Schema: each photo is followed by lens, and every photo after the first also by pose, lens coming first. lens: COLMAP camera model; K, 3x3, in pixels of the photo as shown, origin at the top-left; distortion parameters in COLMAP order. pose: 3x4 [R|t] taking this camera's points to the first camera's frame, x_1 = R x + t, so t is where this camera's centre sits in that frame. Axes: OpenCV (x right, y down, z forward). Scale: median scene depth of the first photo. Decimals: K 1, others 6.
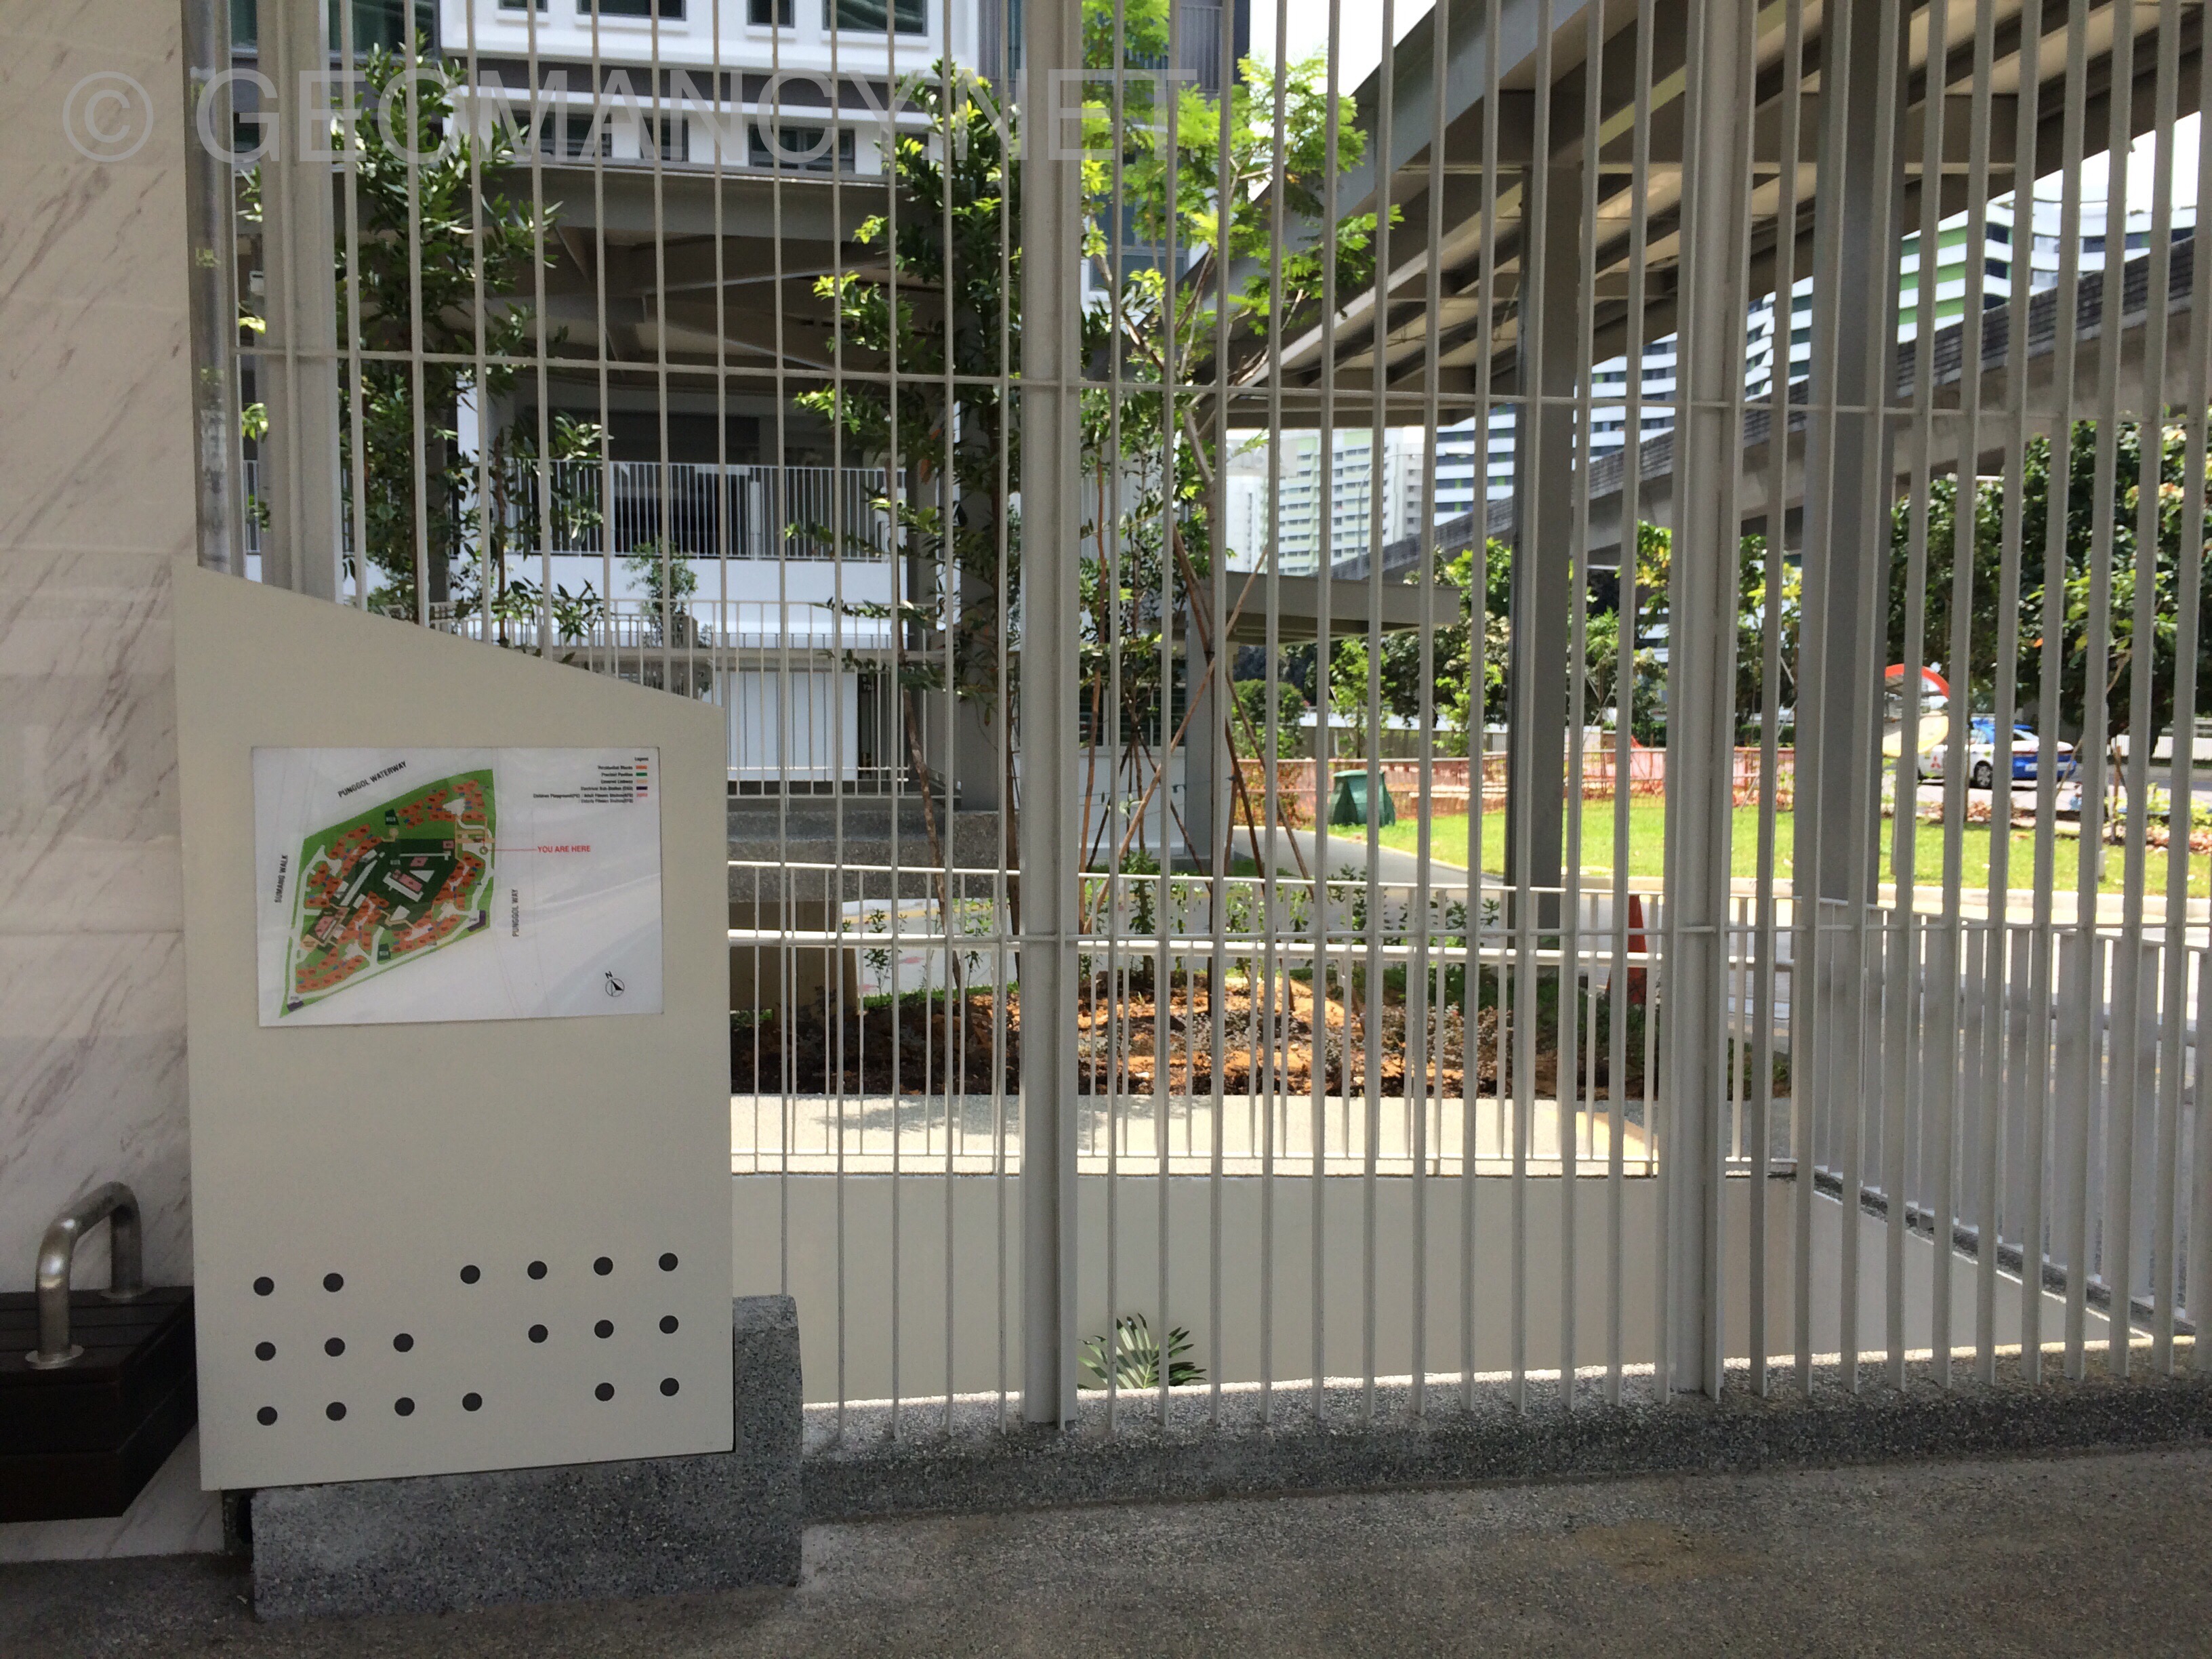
lens RADIAL K [[1835.6, 0, 1106.0], [0, 1835.6, 829.5], [0, 0, 1]] dist [0.039219, -0.003337]
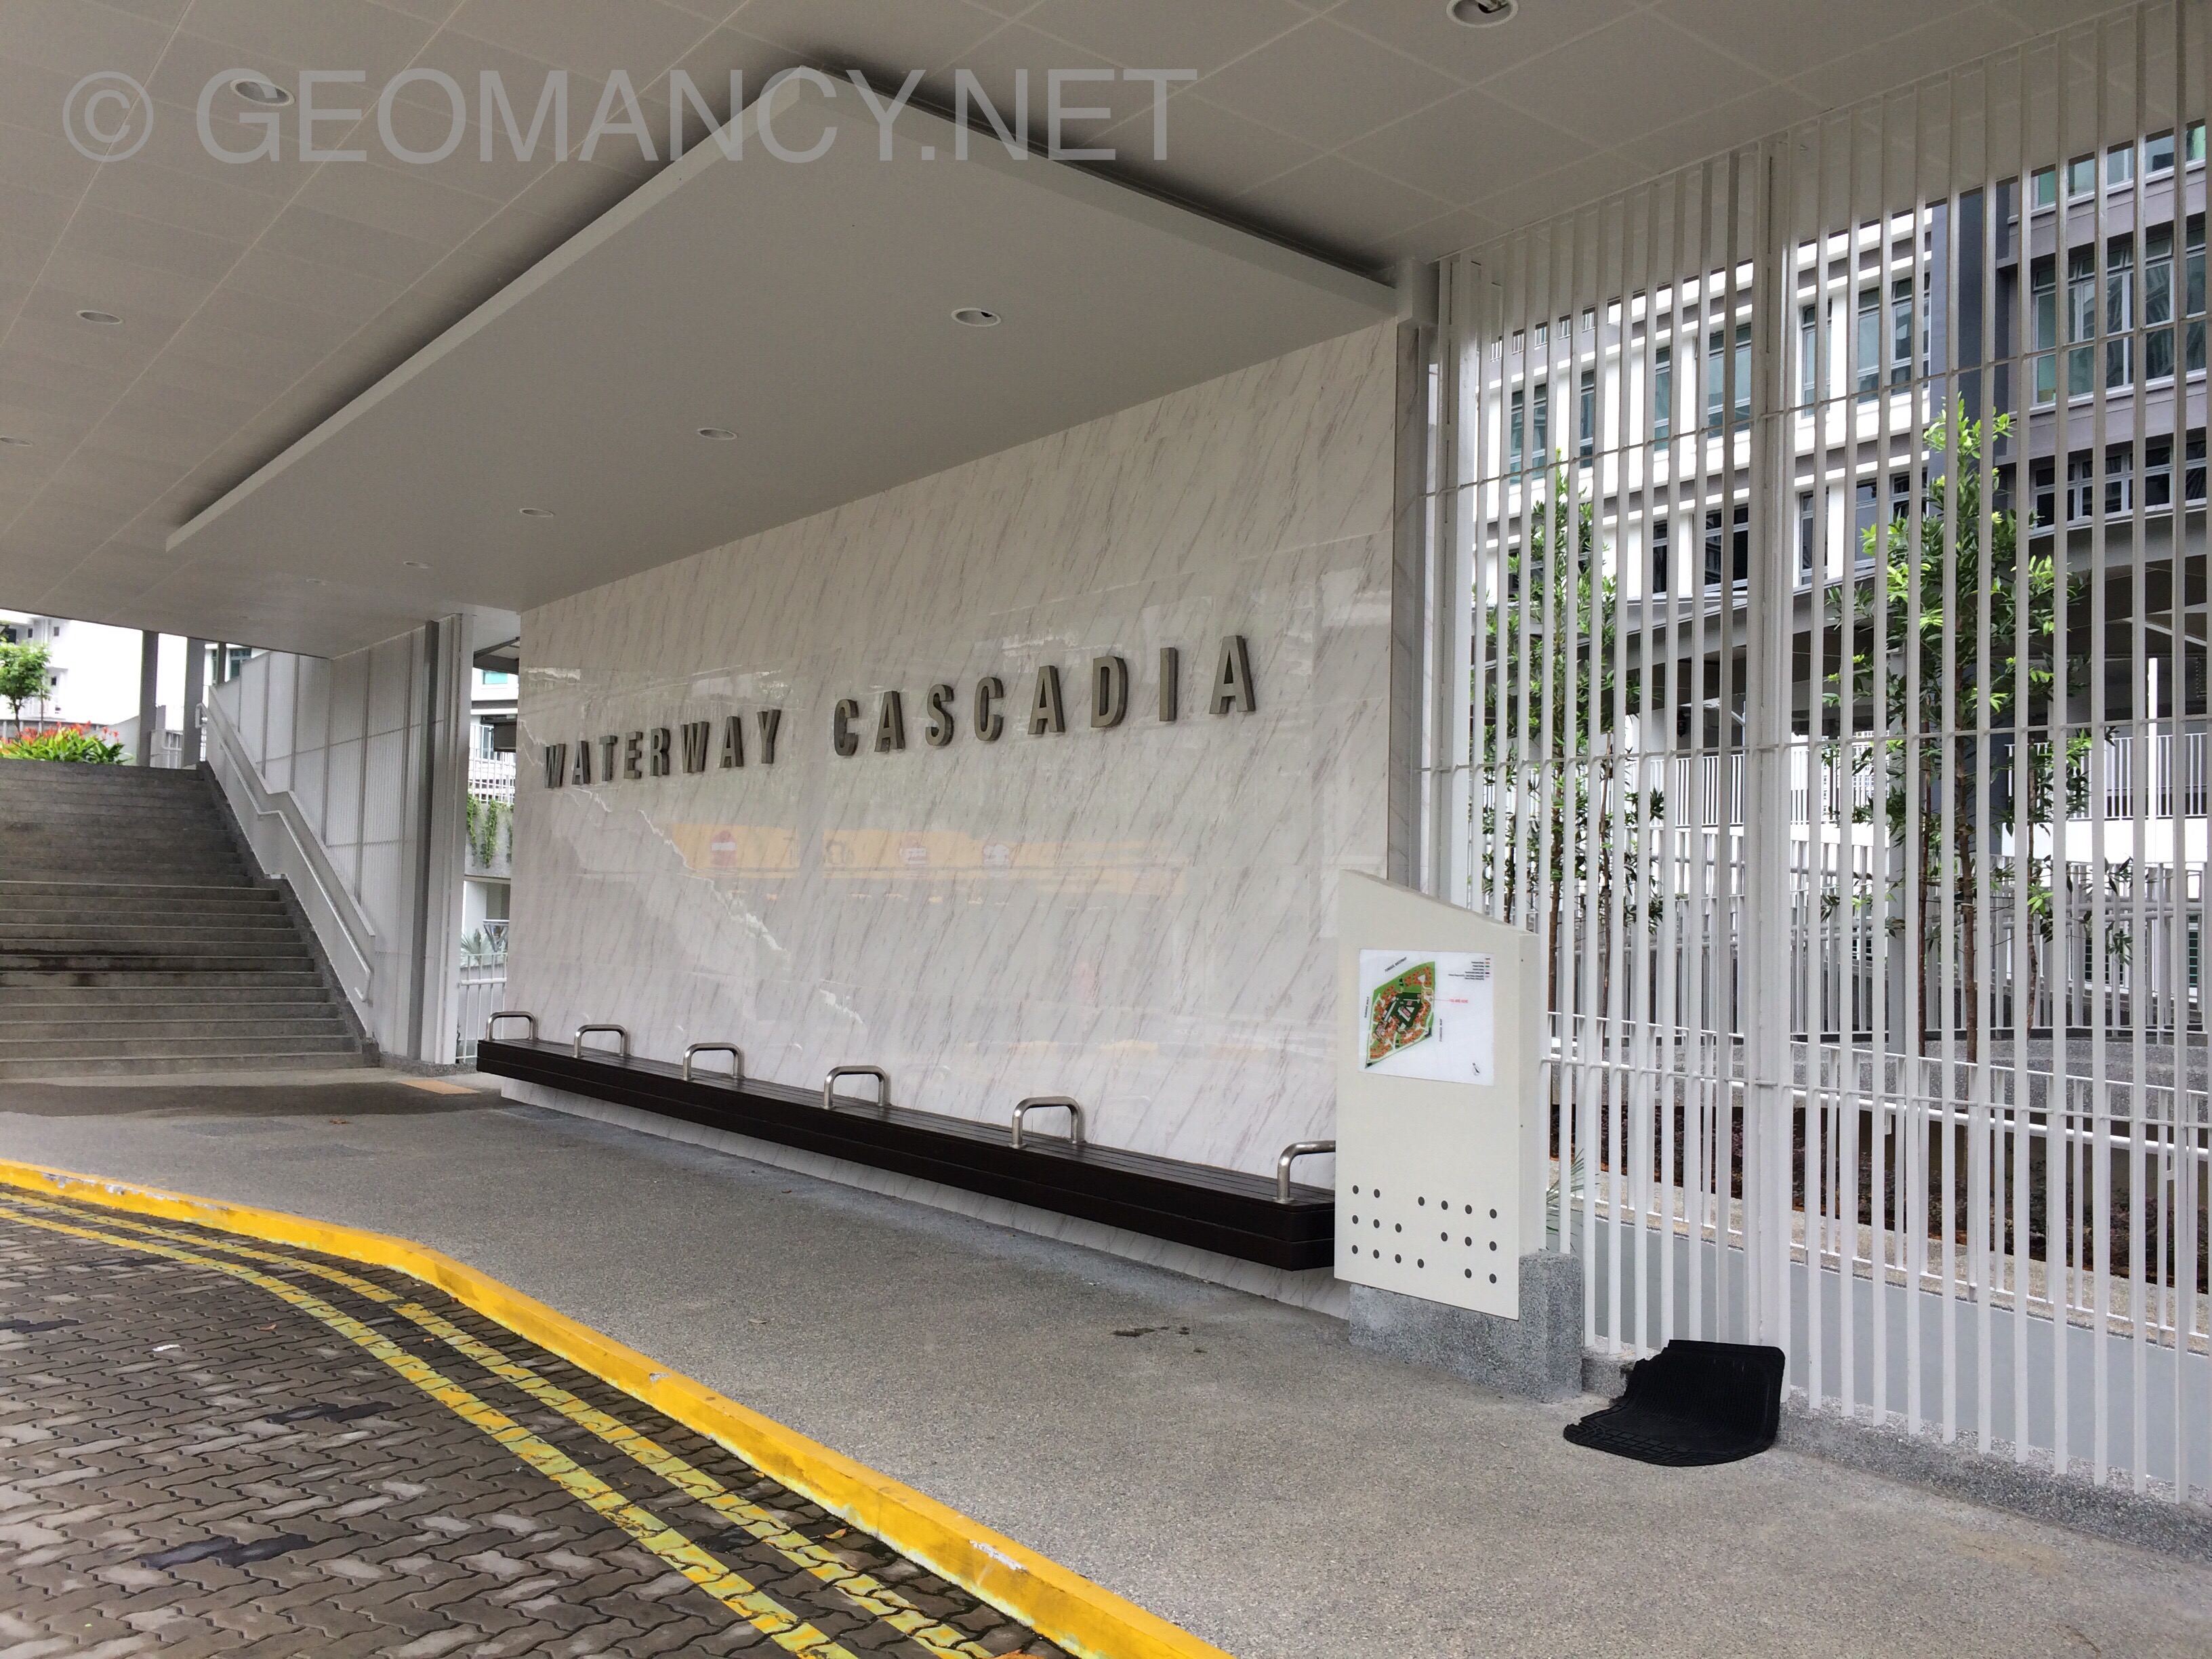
lens RADIAL K [[1439.9, 0, 1106.0], [0, 1439.9, 829.5], [0, 0, 1]] dist [0.025624, -0.000332]
pose [[0.532228, -0.041158, -0.845600, 0.883211], [-0.074852, 0.992618, -0.095426, 0.003068], [0.843285, 0.114084, 0.525219, -0.221888]]
